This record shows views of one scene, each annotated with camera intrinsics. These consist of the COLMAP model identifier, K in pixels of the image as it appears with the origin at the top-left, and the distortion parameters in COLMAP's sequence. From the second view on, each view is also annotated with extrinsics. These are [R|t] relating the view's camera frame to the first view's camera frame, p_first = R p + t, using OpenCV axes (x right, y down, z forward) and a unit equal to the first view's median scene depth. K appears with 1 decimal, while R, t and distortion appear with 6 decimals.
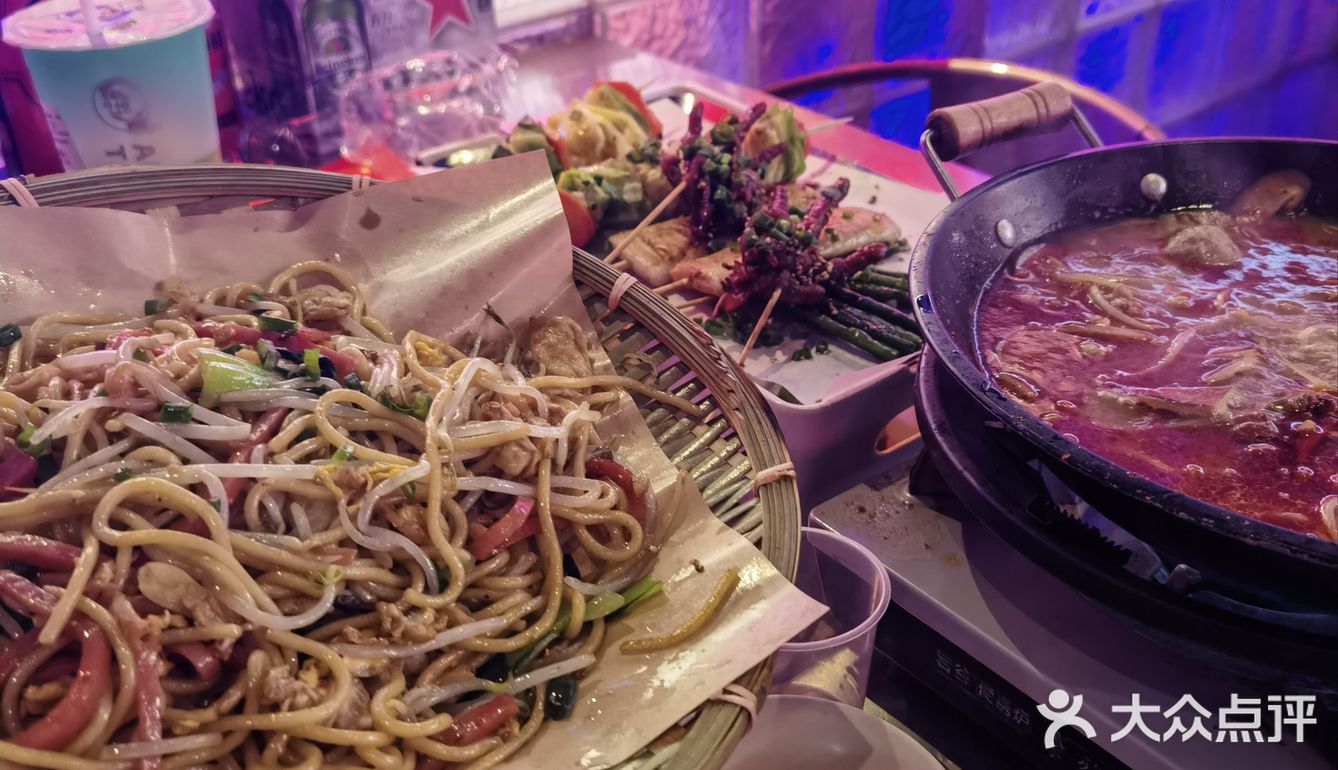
lens RADIAL K [[1273.8, 0, 669.0], [0, 1273.8, 385.0], [0, 0, 1]] dist [-0.021326, 0.006509]
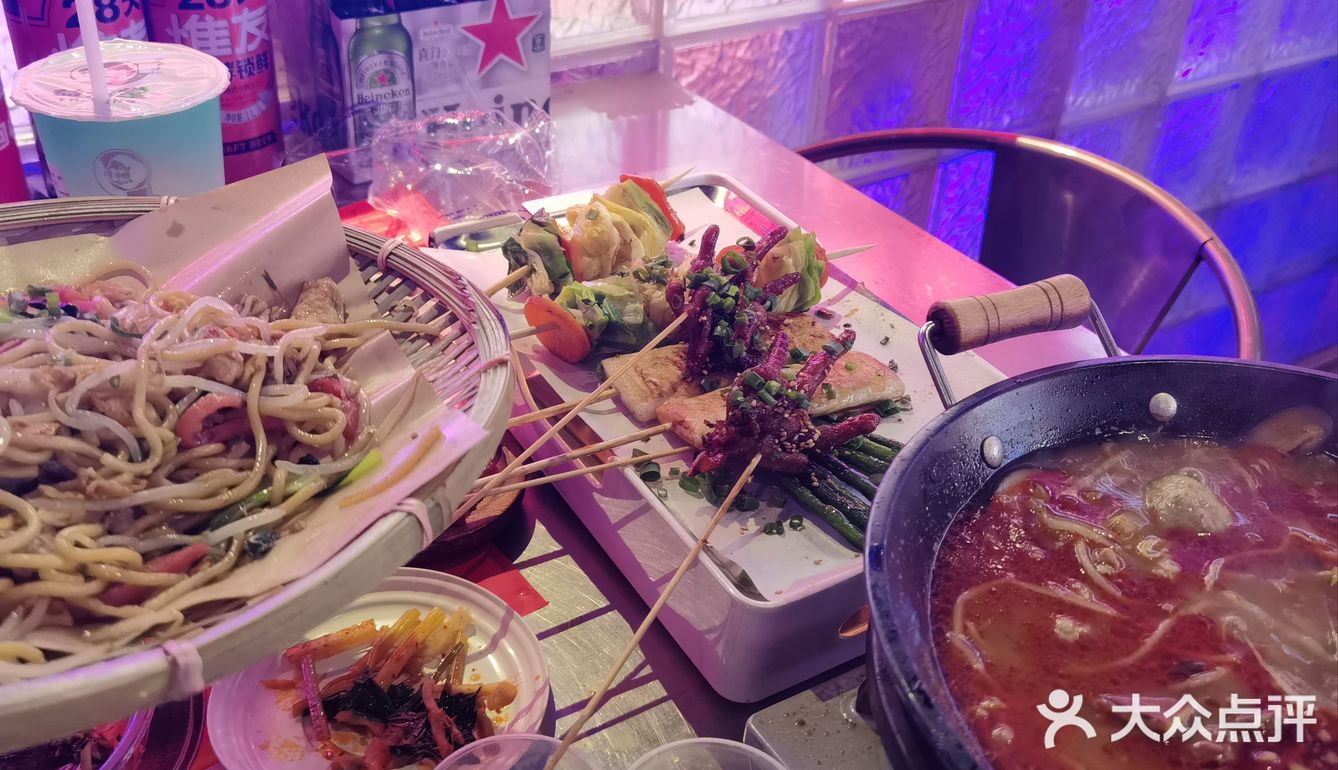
lens RADIAL K [[1265.0, 0, 669.0], [0, 1265.0, 385.0], [0, 0, 1]] dist [0.002259, -0.015293]
pose [[0.991691, 0.119624, -0.047317, 0.051264], [-0.118128, 0.992442, 0.033241, -0.135287], [0.050936, -0.027375, 0.998327, 0.037349]]
